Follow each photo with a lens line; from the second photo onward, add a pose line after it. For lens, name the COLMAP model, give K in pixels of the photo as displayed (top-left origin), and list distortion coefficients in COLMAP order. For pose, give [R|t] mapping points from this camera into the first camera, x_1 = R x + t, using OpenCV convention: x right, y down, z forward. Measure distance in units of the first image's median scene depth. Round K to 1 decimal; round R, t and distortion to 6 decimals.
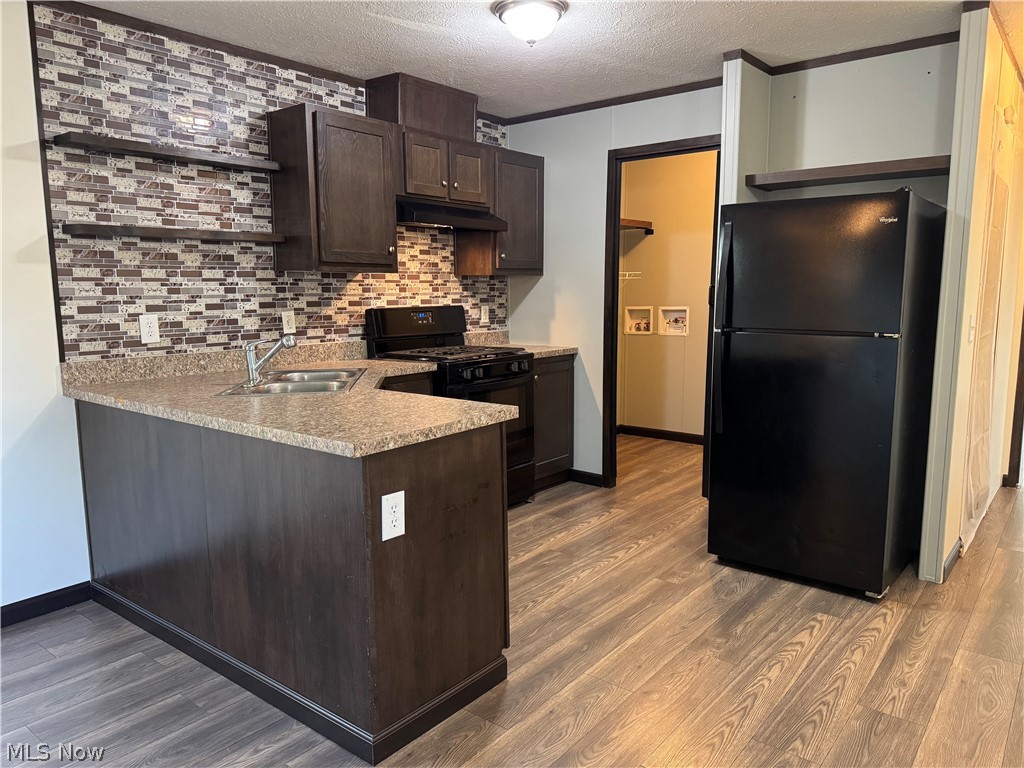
lens RADIAL K [[725.1, 0, 514.6], [0, 725.1, 390.6], [0, 0, 1]] dist [0.004599, -0.005073]
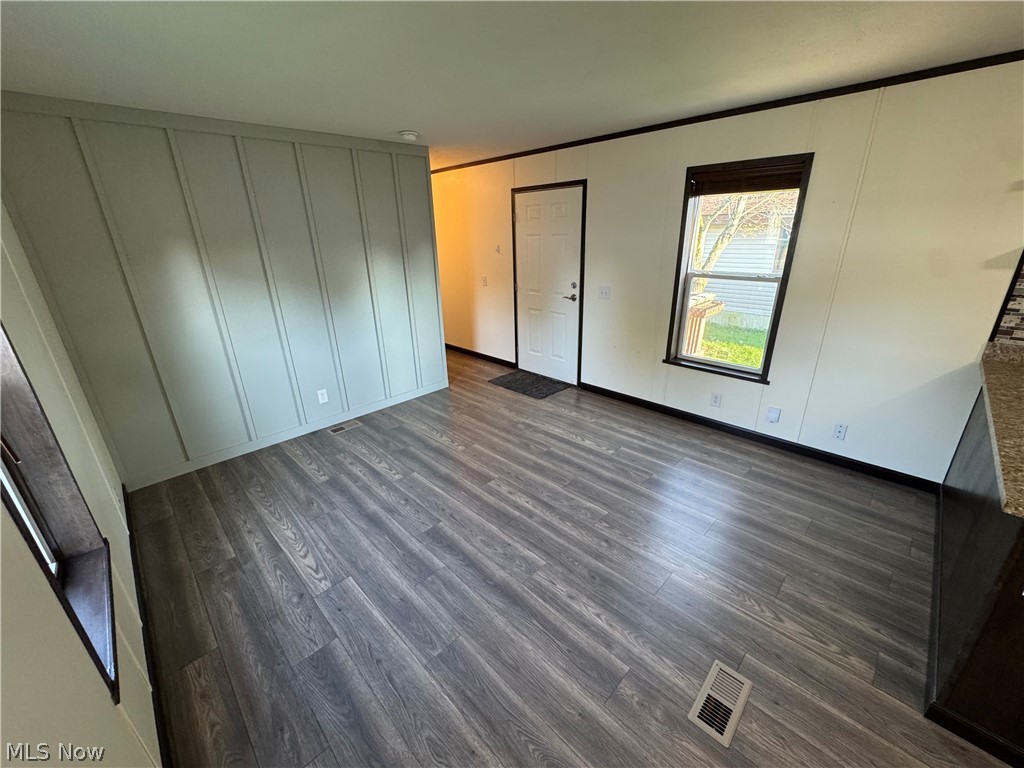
lens RADIAL K [[409.0, 0, 511.2], [0, 409.0, 383.9], [0, 0, 1]] dist [-0.001238, -0.000088]
pose [[-0.118240, 0.357949, -0.926224, 0.201386], [-0.111405, 0.922097, 0.370576, -0.125337], [0.986716, 0.147004, -0.069152, 0.127737]]
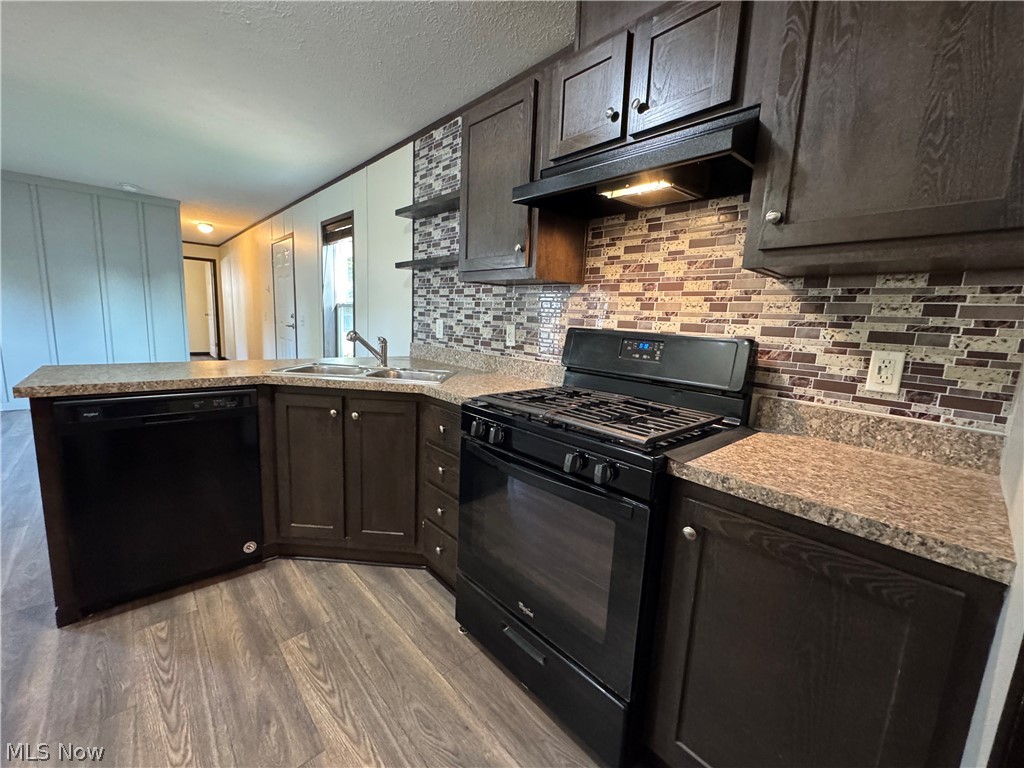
lens RADIAL K [[422.2, 0, 502.2], [0, 422.2, 373.9], [0, 0, 1]] dist [-0.001151, -0.000181]
pose [[-0.172892, 0.149636, -0.973508, 0.307186], [-0.162369, 0.970539, 0.178016, -0.153654], [0.971465, 0.188845, -0.143503, 1.137894]]
